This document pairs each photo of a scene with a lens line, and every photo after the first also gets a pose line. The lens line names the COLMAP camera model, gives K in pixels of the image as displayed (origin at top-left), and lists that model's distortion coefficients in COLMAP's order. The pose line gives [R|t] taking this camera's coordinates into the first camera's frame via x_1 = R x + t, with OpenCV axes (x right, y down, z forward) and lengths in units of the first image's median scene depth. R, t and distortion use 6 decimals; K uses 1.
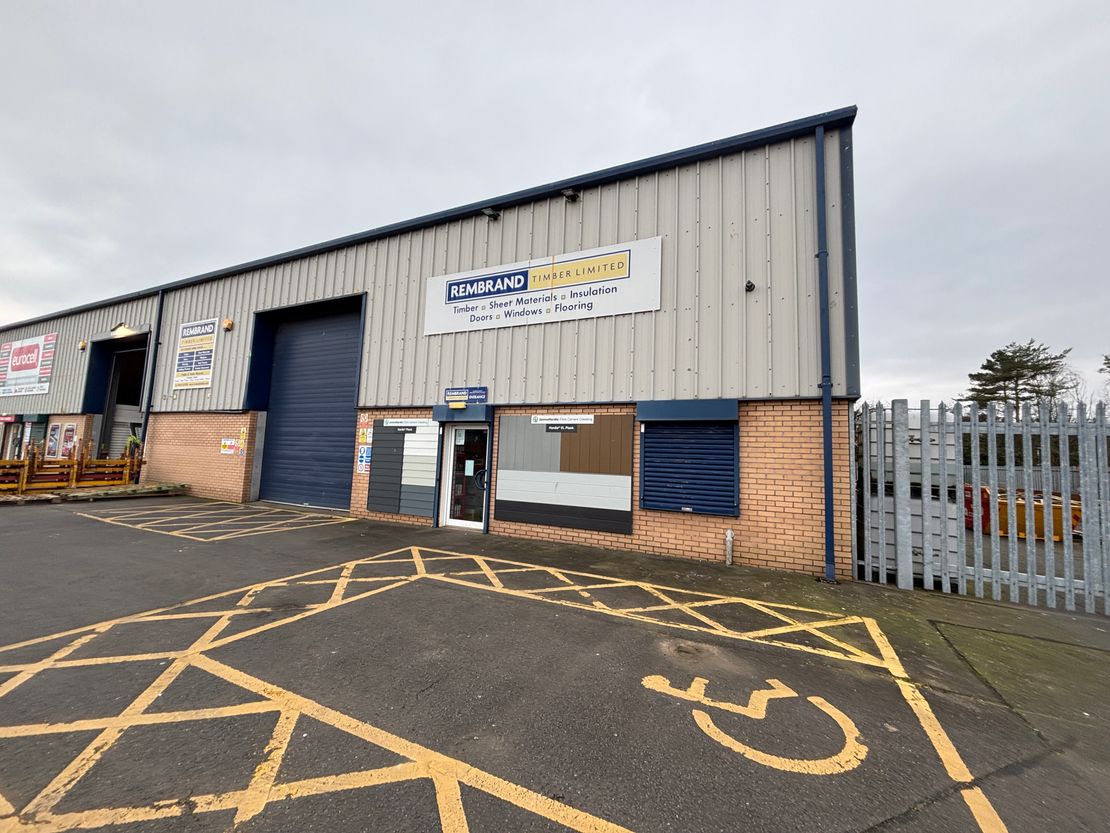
lens RADIAL K [[447.7, 0, 556.3], [0, 447.7, 411.8], [0, 0, 1]] dist [-0.002433, 0.001435]
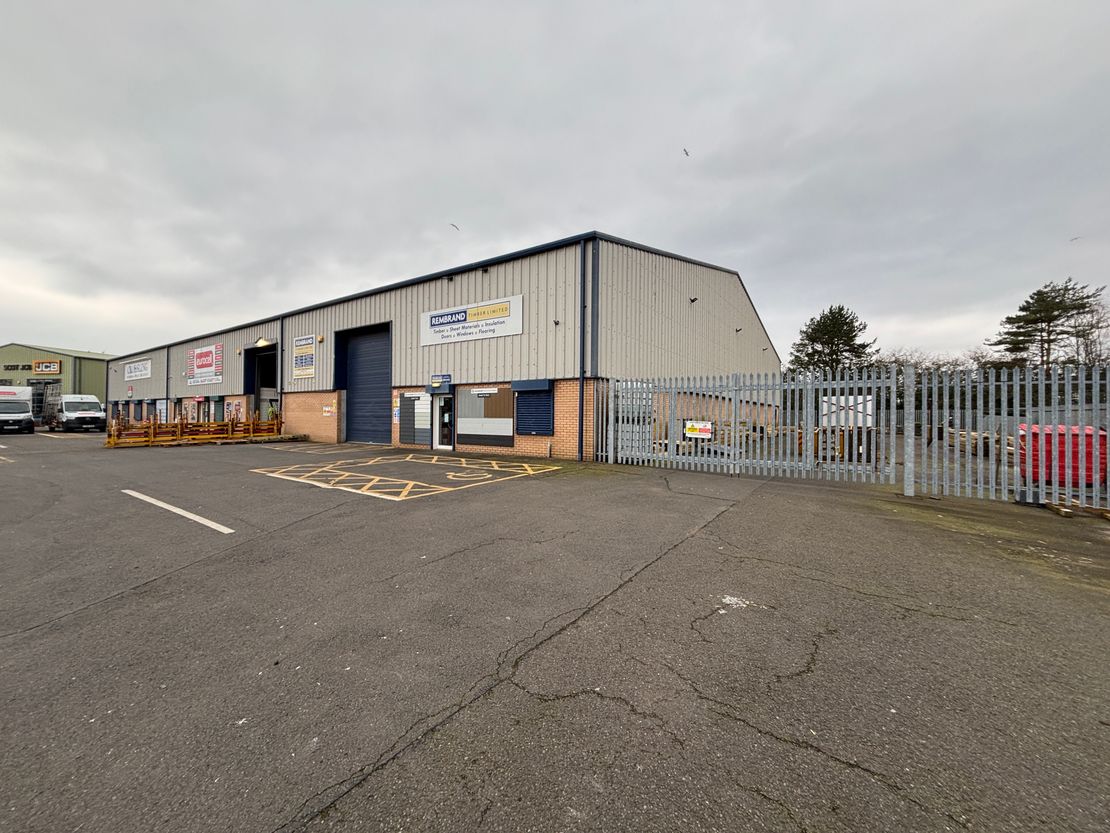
lens RADIAL K [[447.7, 0, 554.8], [0, 447.7, 411.9], [0, 0, 1]] dist [-0.002433, 0.001435]
pose [[0.987108, -0.031163, -0.156995, 0.525600], [0.045318, 0.995141, 0.087406, -0.040585], [0.153508, -0.093393, 0.983724, -0.734488]]
